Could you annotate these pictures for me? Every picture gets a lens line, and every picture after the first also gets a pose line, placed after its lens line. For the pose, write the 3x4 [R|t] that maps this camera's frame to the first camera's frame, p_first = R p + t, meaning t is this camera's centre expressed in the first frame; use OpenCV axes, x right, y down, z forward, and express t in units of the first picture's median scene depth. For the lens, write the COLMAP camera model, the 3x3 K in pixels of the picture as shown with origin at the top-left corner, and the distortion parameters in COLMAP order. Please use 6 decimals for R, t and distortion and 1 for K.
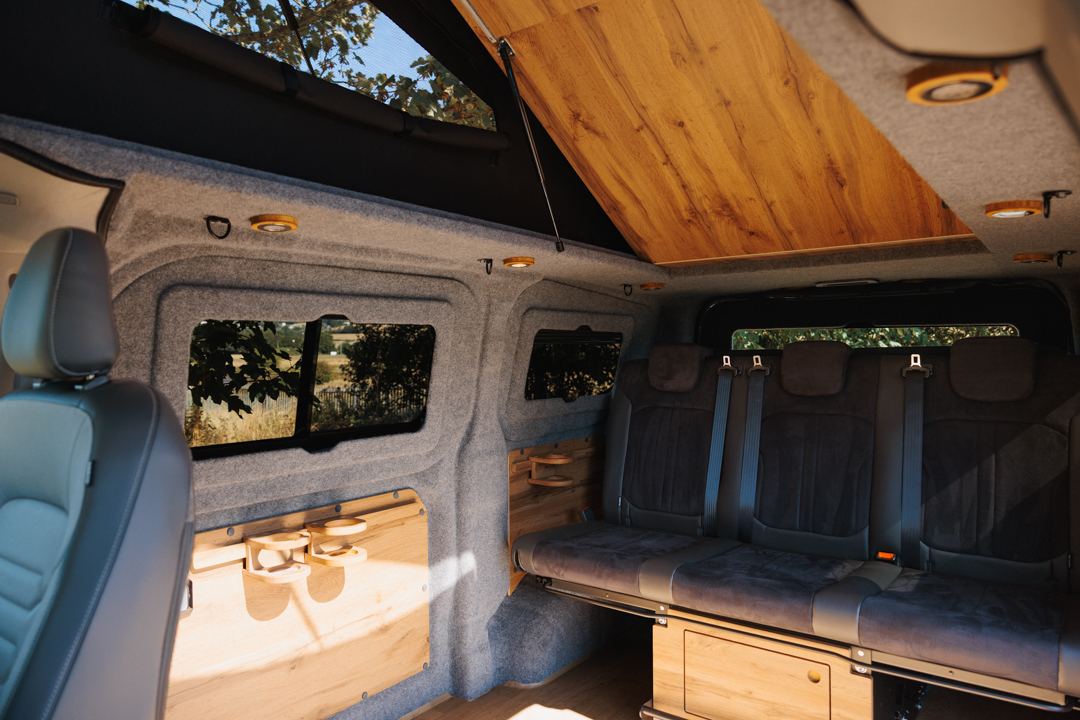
lens RADIAL K [[729.3, 0, 541.6], [0, 729.3, 357.2], [0, 0, 1]] dist [0.001562, -0.000409]
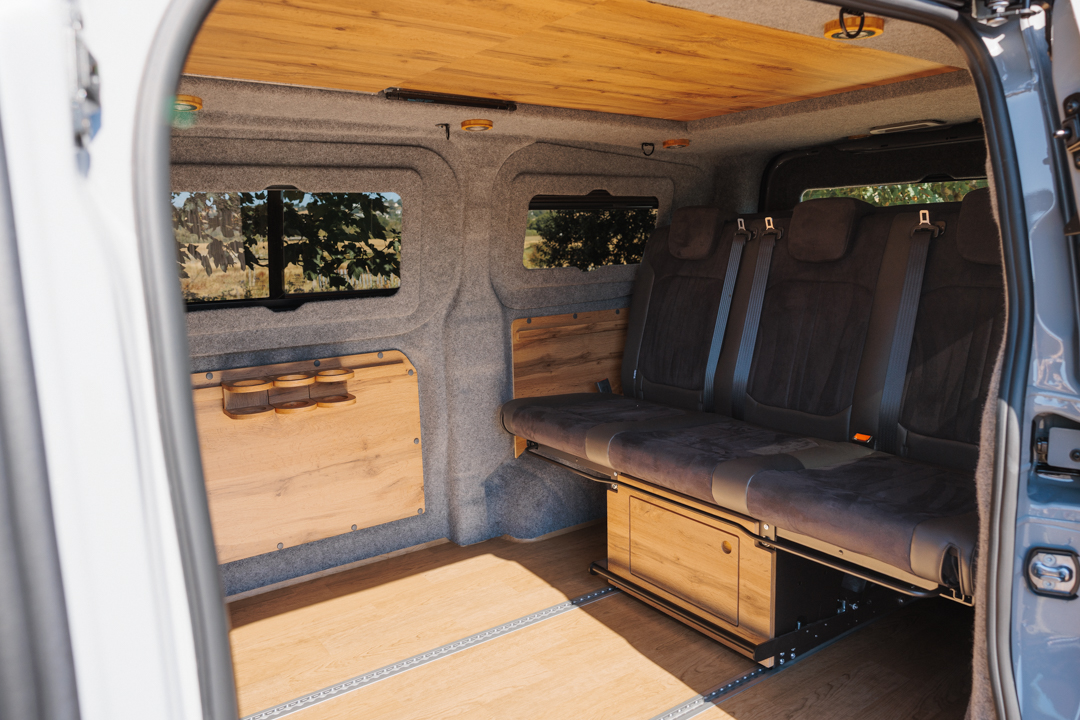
lens RADIAL K [[786.4, 0, 540.0], [0, 786.4, 360.0], [0, 0, 1]] dist [-0.001812, 0.000889]
pose [[0.951452, 0.032043, -0.306126, 0.381781], [0.015575, 0.988280, 0.151853, 0.023294], [0.307404, -0.149248, 0.939802, -0.021813]]
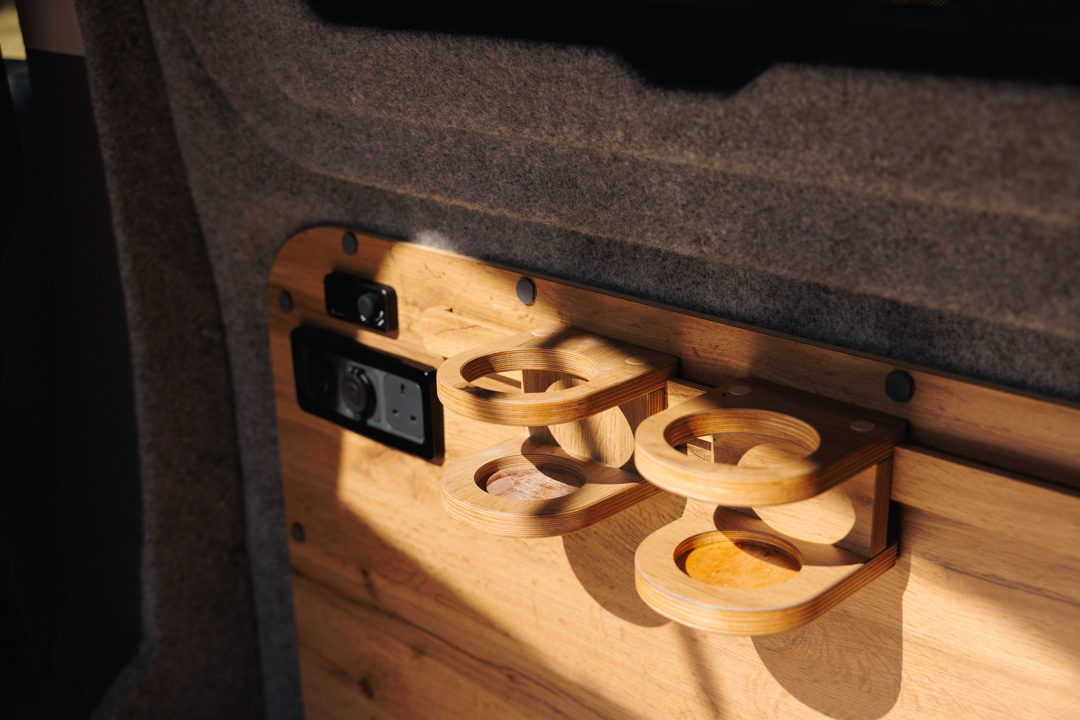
lens RADIAL K [[1408.7, 0, 540.0], [0, 1408.7, 360.0], [0, 0, 1]] dist [-0.000804, -0.000187]
pose [[-0.131830, 0.341090, -0.930741, 0.109682], [0.019041, 0.939634, 0.341652, 0.052226], [0.991089, 0.027318, -0.130367, 0.876736]]
